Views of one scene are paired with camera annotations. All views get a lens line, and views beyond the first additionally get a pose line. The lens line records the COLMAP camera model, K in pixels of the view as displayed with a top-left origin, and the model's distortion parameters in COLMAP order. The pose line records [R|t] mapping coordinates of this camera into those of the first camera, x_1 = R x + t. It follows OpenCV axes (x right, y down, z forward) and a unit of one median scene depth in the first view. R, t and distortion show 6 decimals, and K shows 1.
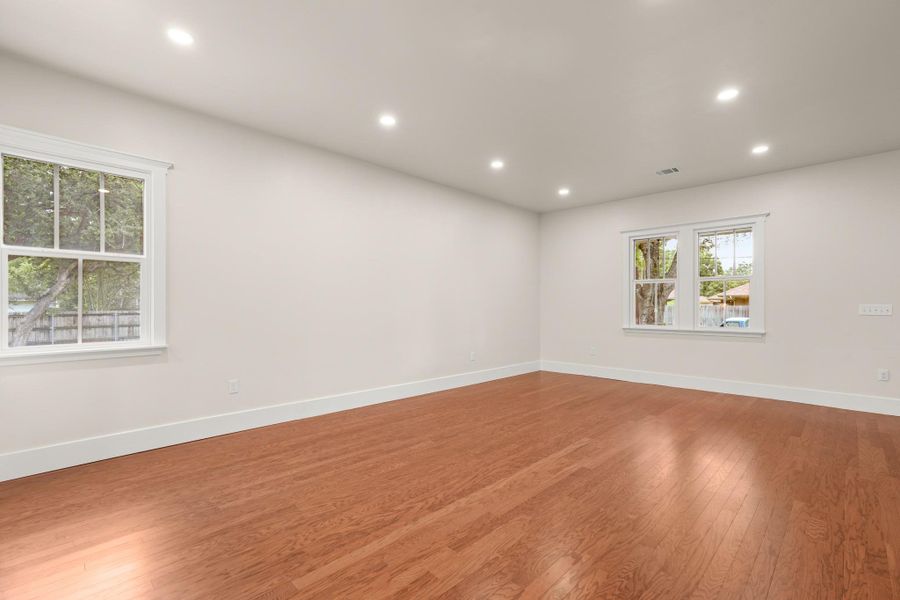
lens RADIAL K [[415.1, 0, 448.3], [0, 415.1, 303.4], [0, 0, 1]] dist [-0.000908, 0.000820]
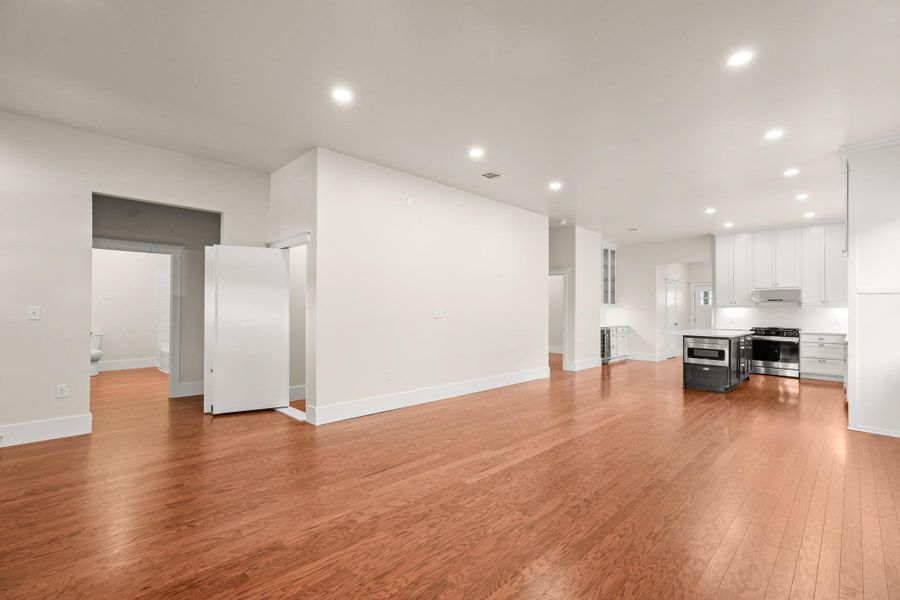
lens RADIAL K [[406.3, 0, 450.0], [0, 406.3, 300.0], [0, 0, 1]] dist [-0.000278, 0.000210]
pose [[-0.999953, -0.007927, 0.005553, 0.404895], [-0.008113, 0.999375, -0.034412, 0.015178], [-0.005277, -0.034455, -0.999392, 1.945670]]
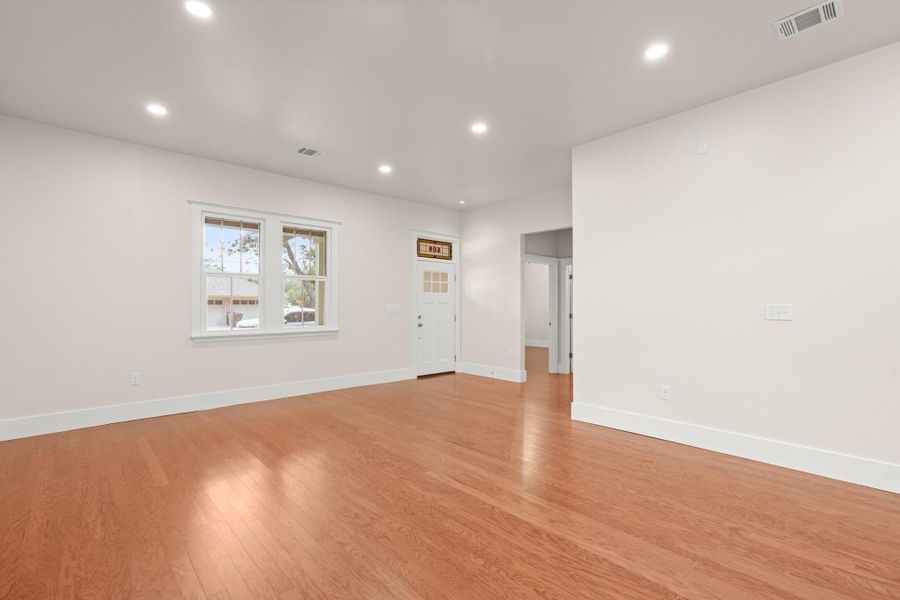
lens RADIAL K [[415.1, 0, 448.3], [0, 415.1, 303.4], [0, 0, 1]] dist [-0.000908, 0.000820]
pose [[0.052867, 0.001881, 0.998600, -0.509211], [-0.005373, 0.999984, -0.001599, 0.000828], [-0.998587, -0.005281, 0.052876, 1.015131]]
